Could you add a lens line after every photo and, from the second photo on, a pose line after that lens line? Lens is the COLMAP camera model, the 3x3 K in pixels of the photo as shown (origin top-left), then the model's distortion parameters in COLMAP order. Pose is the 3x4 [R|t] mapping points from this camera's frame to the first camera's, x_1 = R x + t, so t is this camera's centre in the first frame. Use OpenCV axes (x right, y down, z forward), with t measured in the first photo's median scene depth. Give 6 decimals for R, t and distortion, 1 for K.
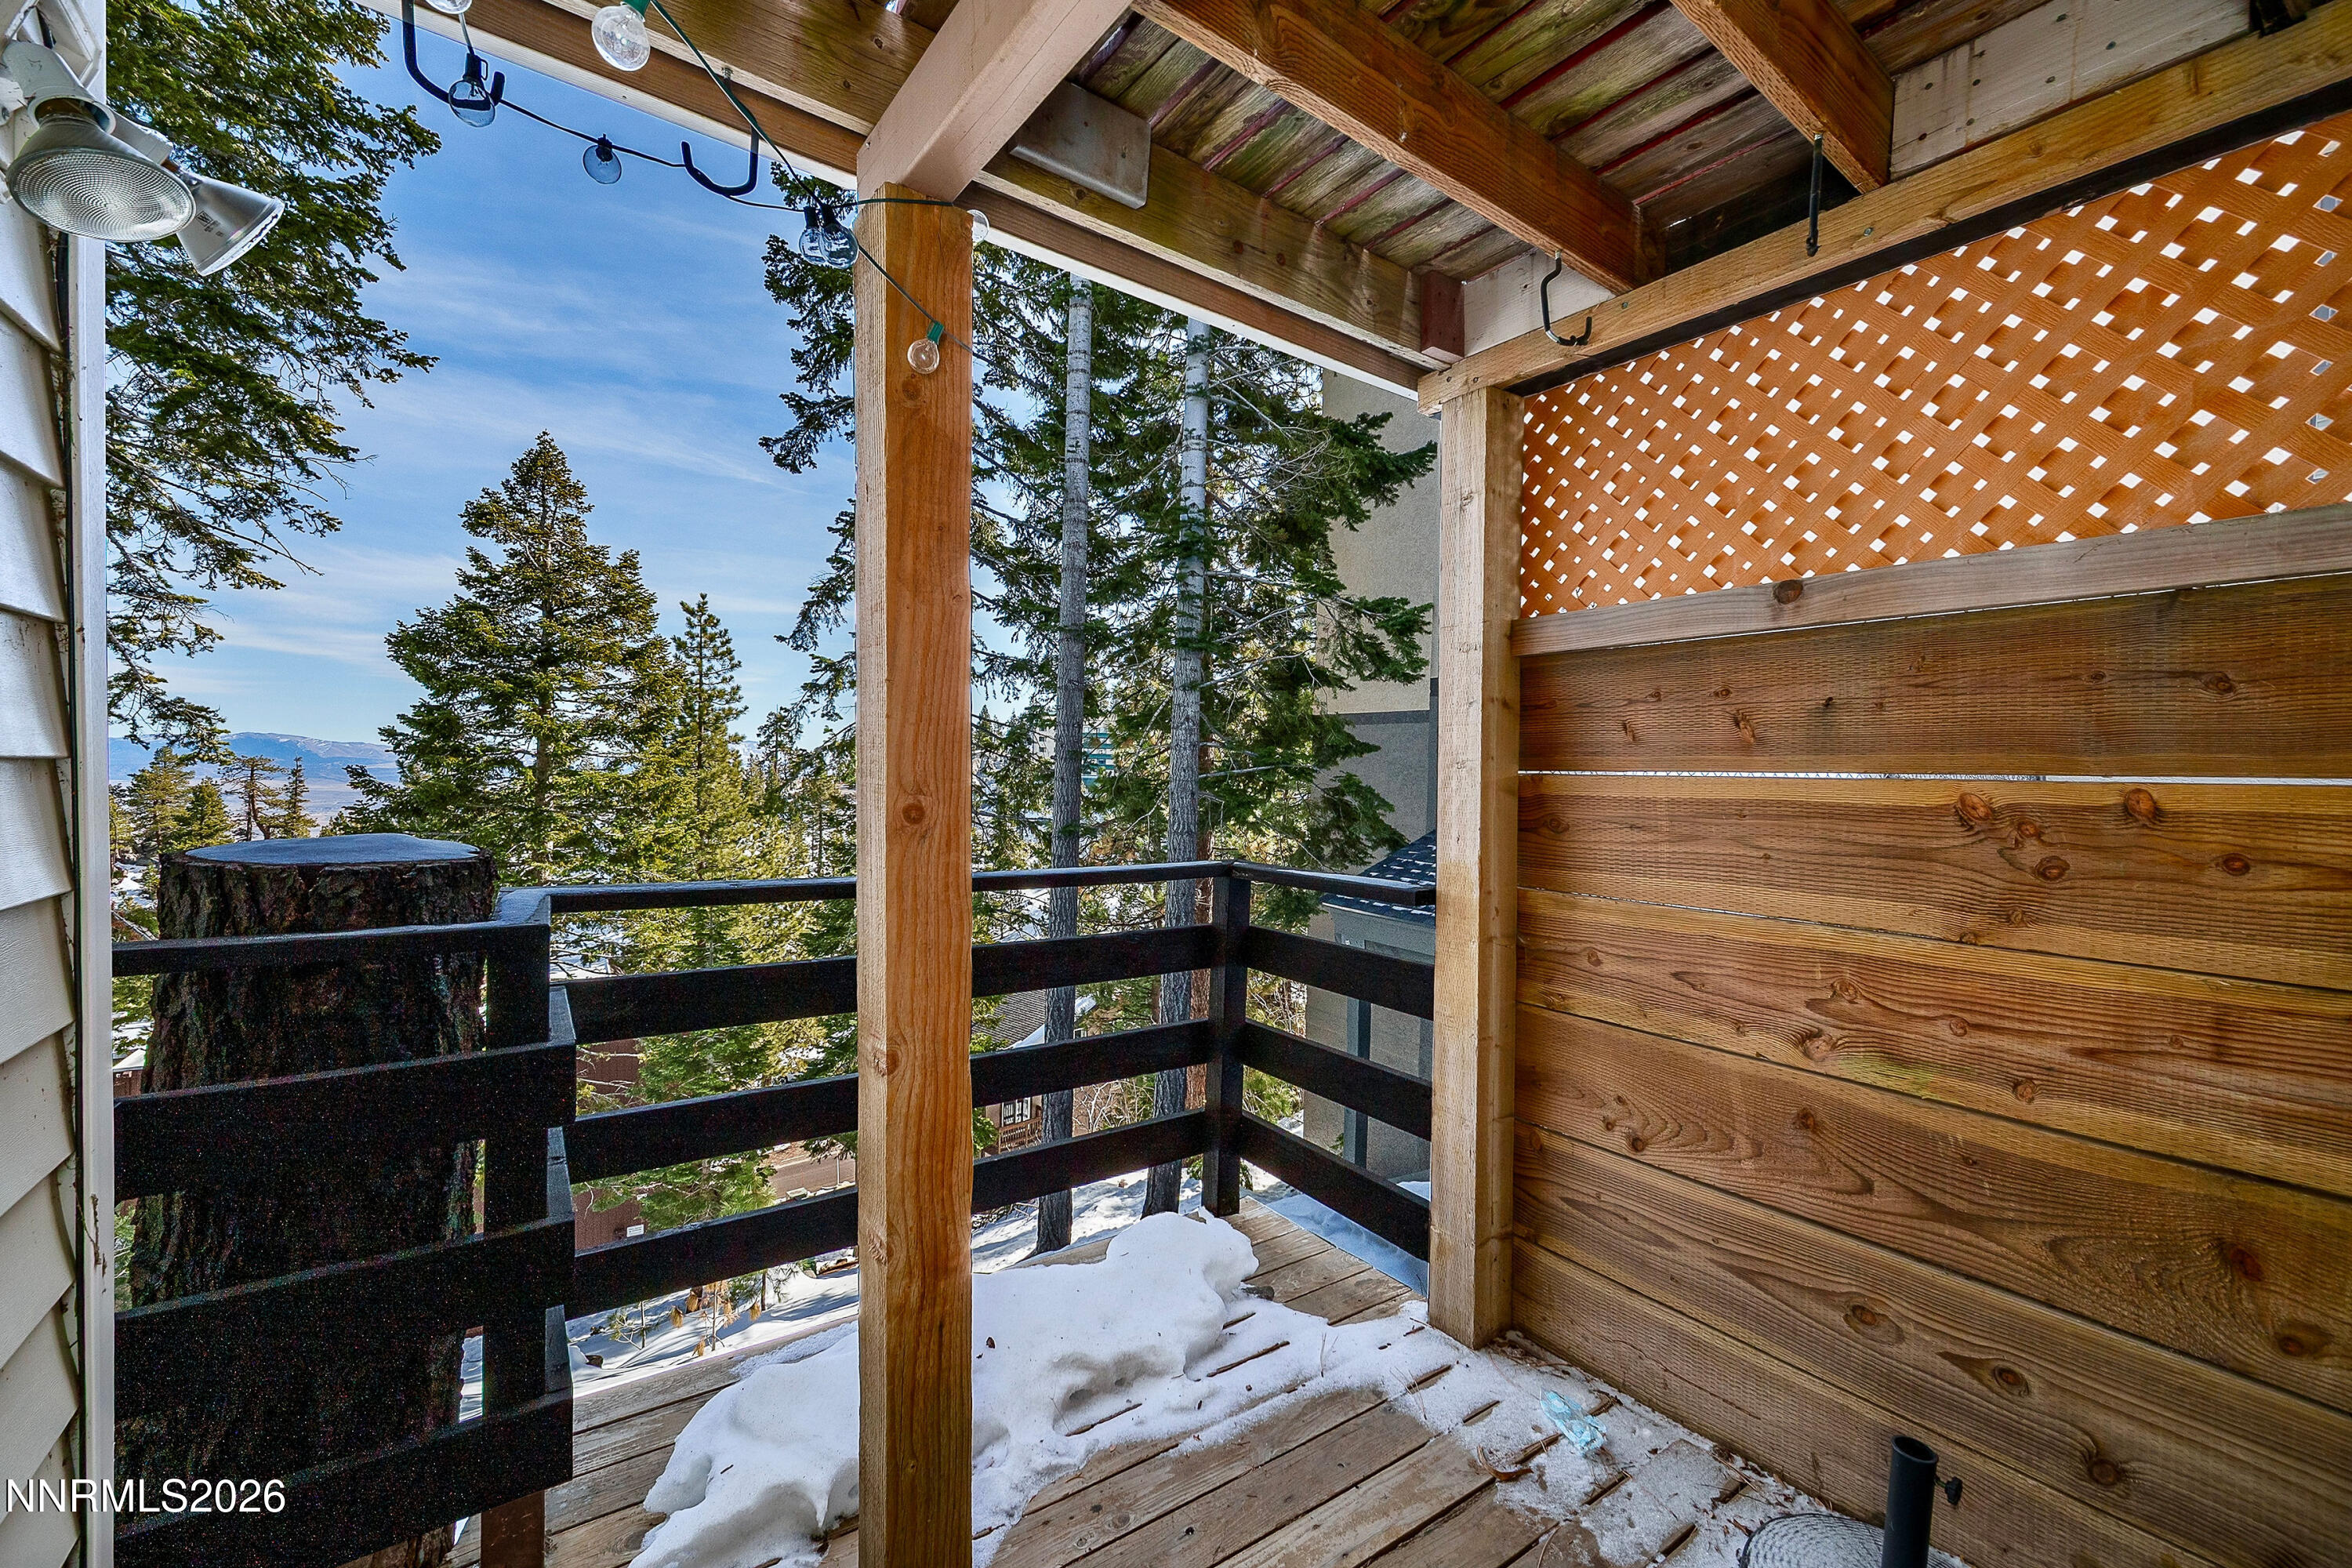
lens RADIAL K [[939.0, 0, 1206.1], [0, 939.0, 793.1], [0, 0, 1]] dist [-0.005397, 0.002115]
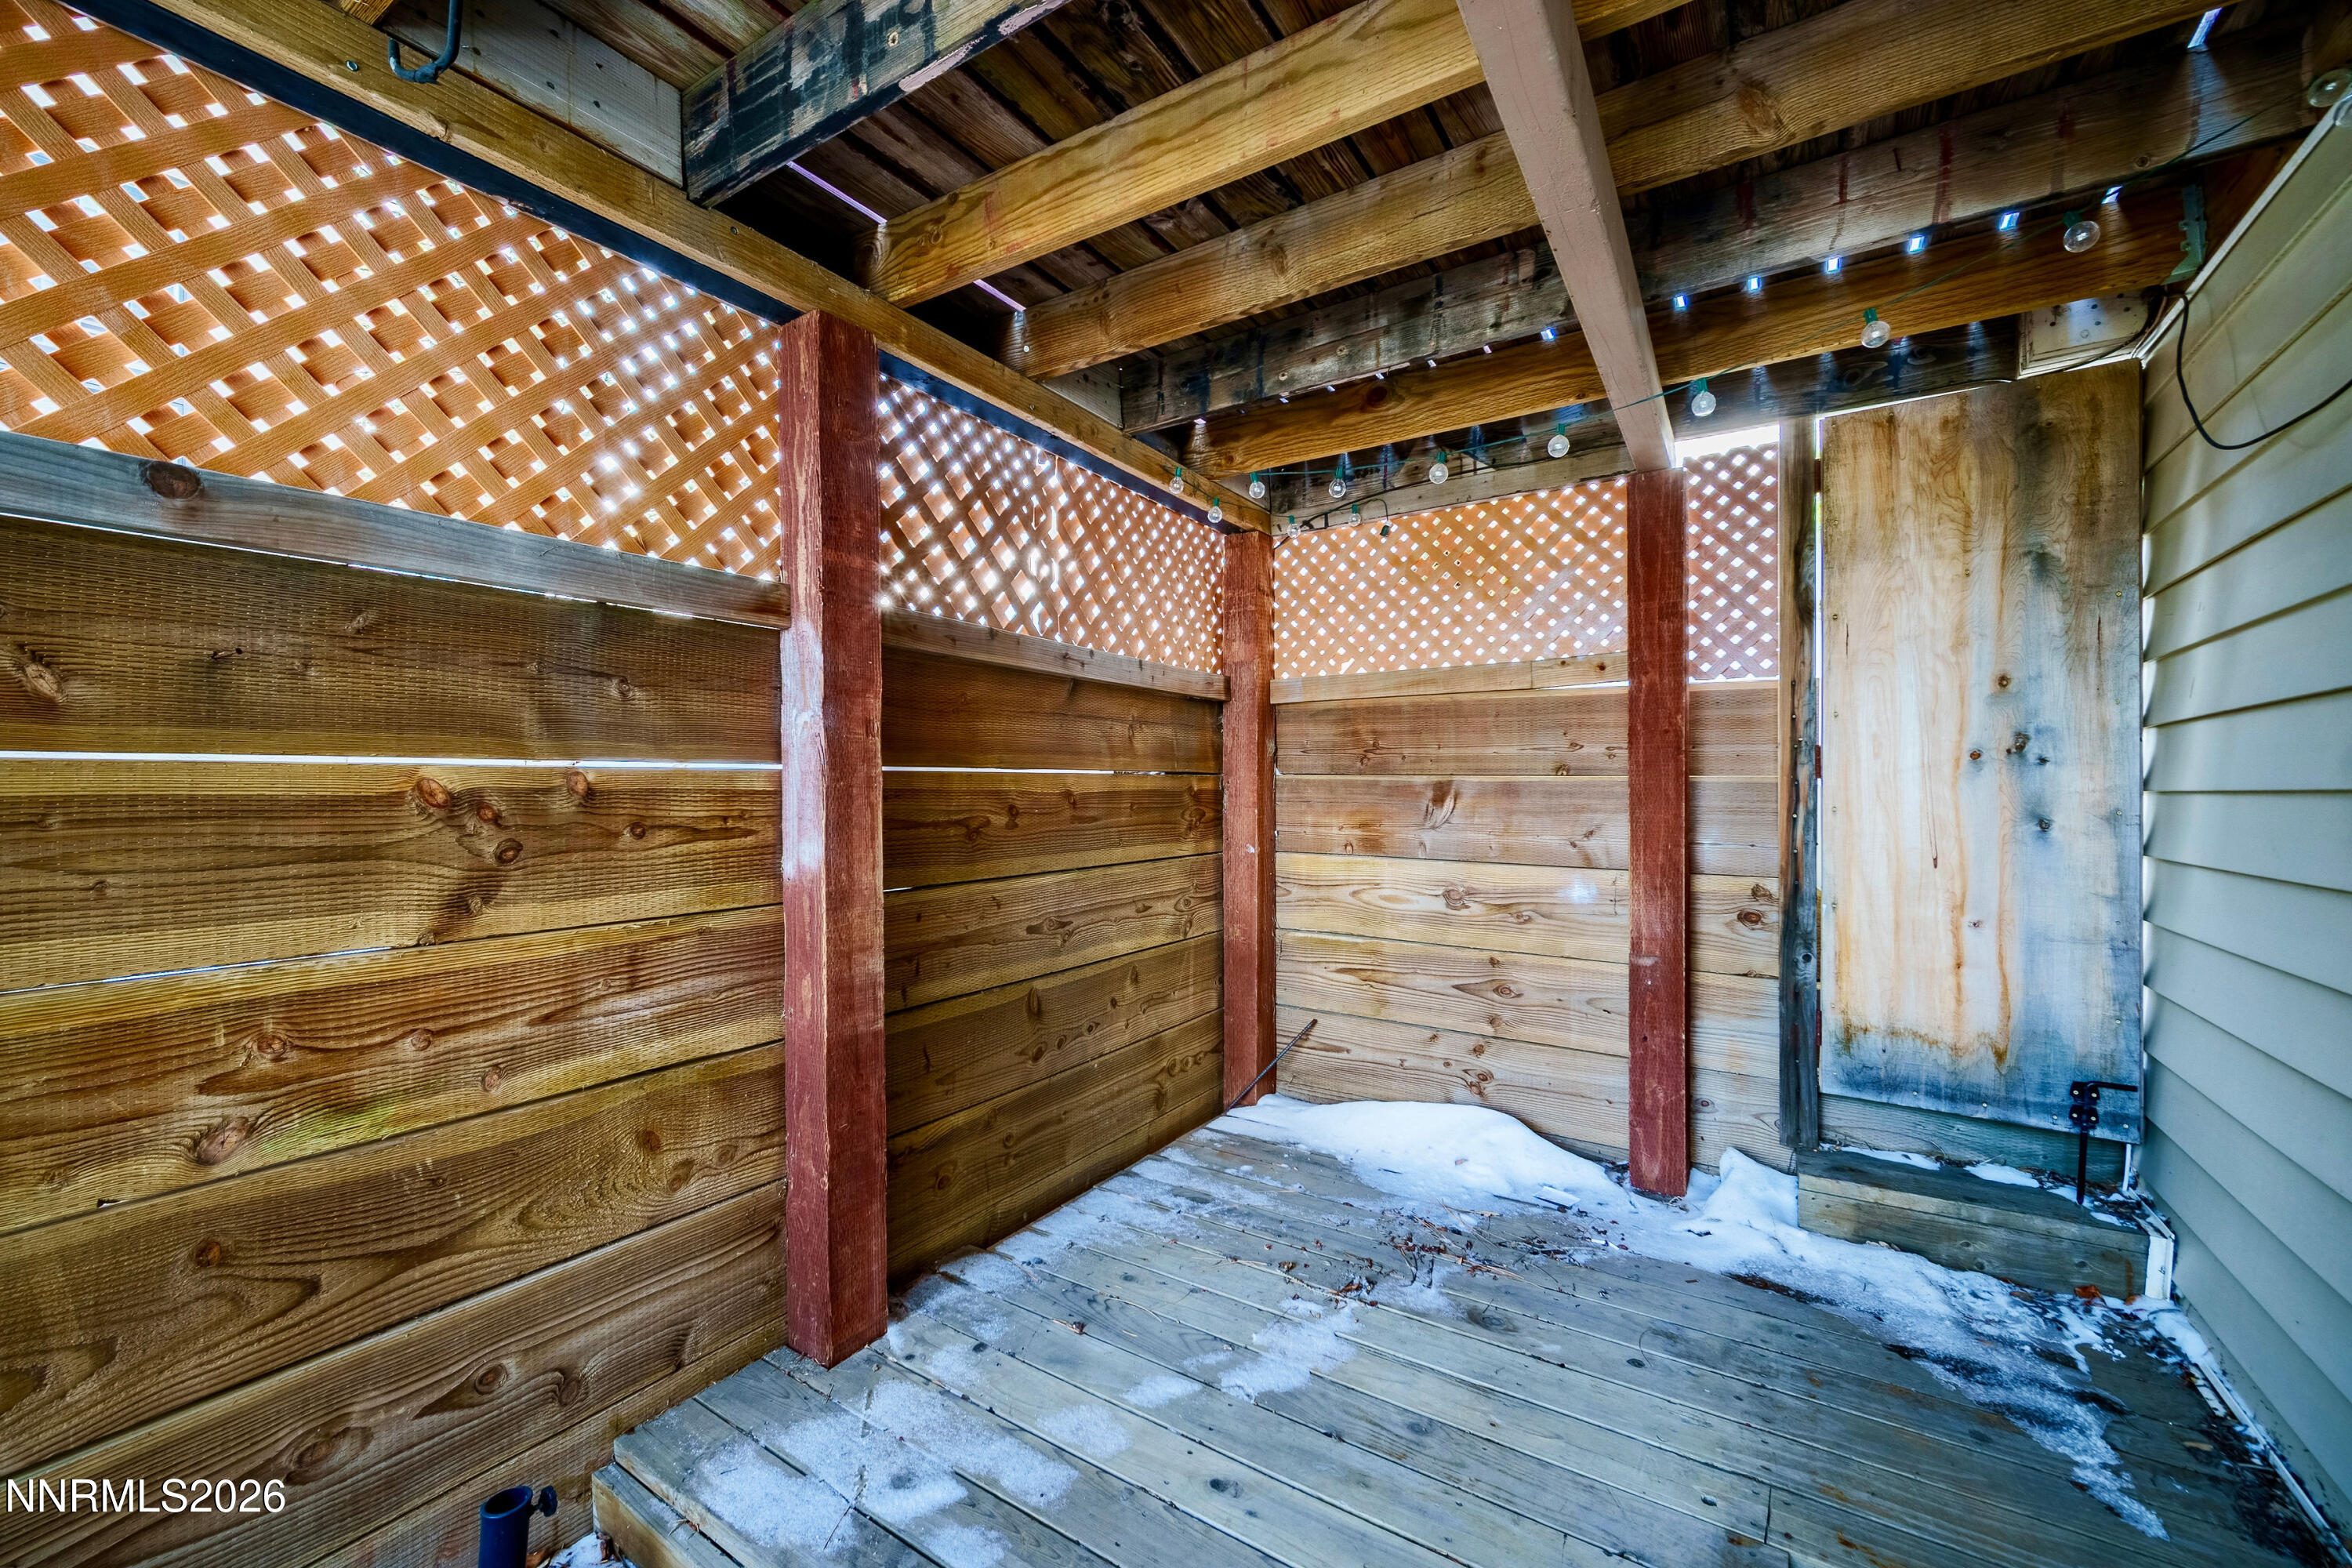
lens RADIAL K [[939.0, 0, 1182.6], [0, 939.0, 794.6], [0, 0, 1]] dist [-0.005397, 0.002115]
pose [[-0.334448, -0.023820, 0.942113, -0.212454], [0.021773, 0.999218, 0.032993, 0.001449], [-0.942163, 0.031547, -0.333668, 0.465504]]
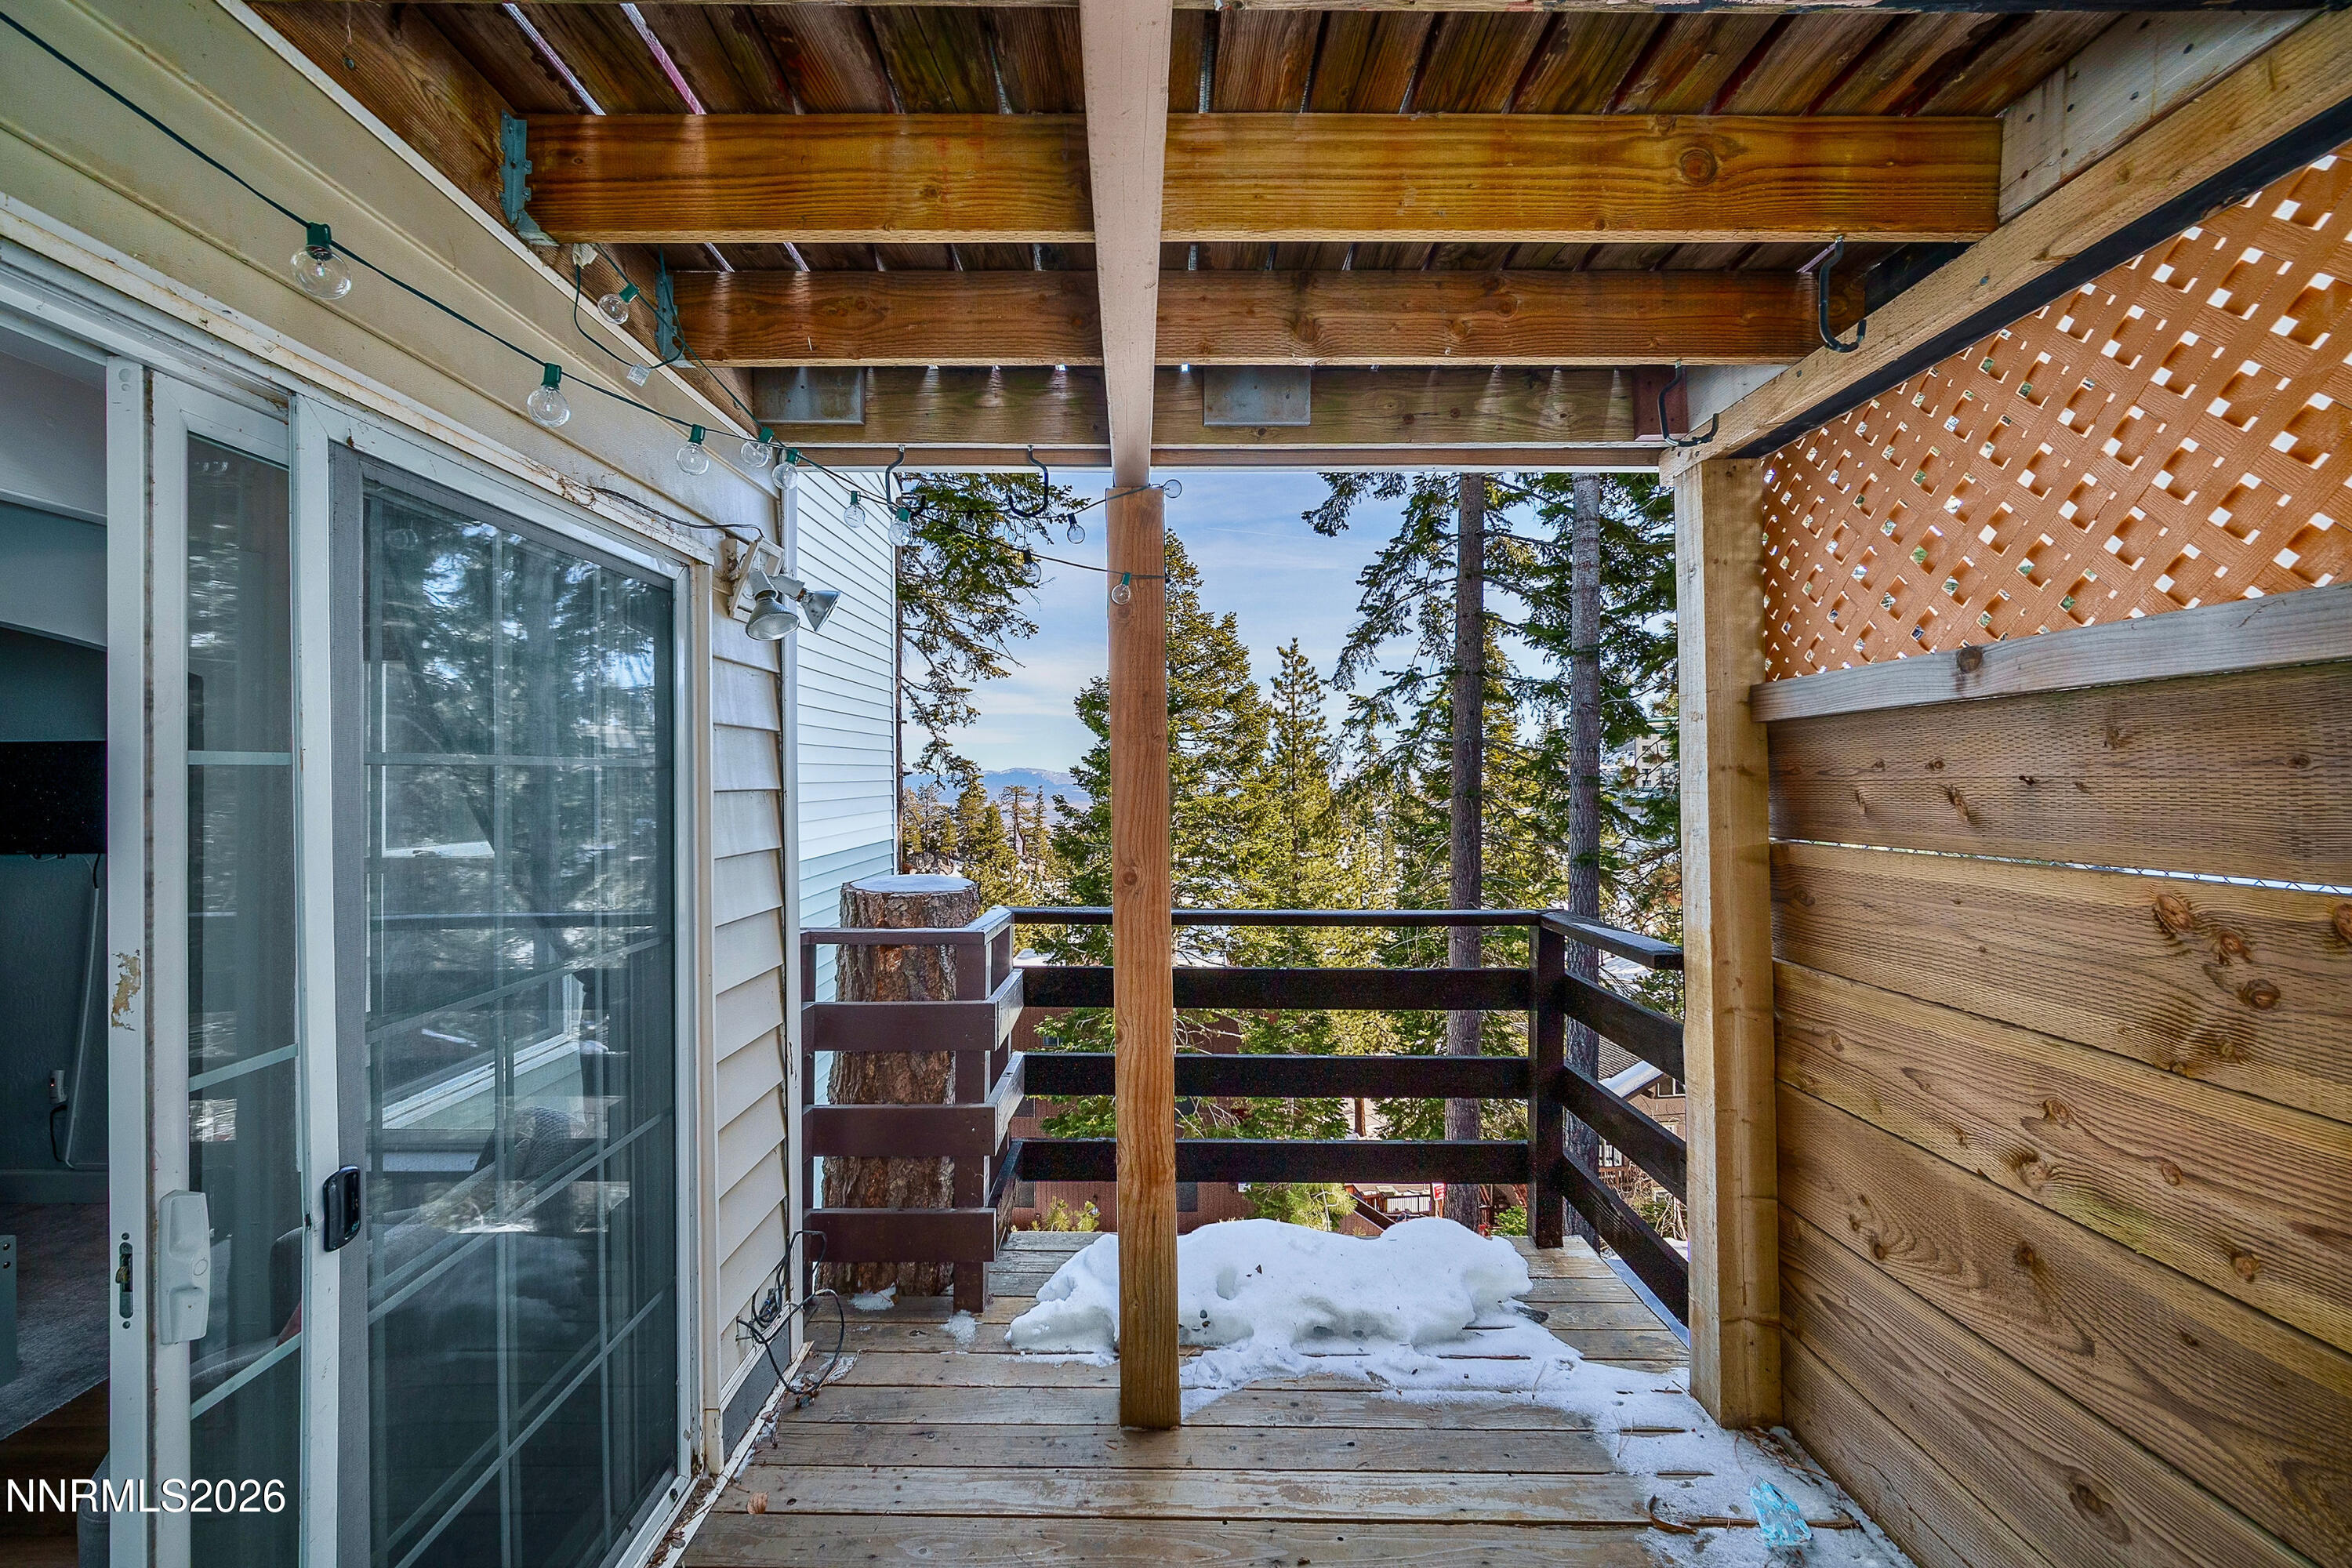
lens RADIAL K [[939.0, 0, 1189.8], [0, 939.0, 790.9], [0, 0, 1]] dist [-0.005397, 0.002115]
pose [[0.818653, -0.014923, -0.574095, 0.438798], [0.002810, 0.999754, -0.021981, -0.058499], [0.574282, 0.016382, 0.818494, -0.147386]]
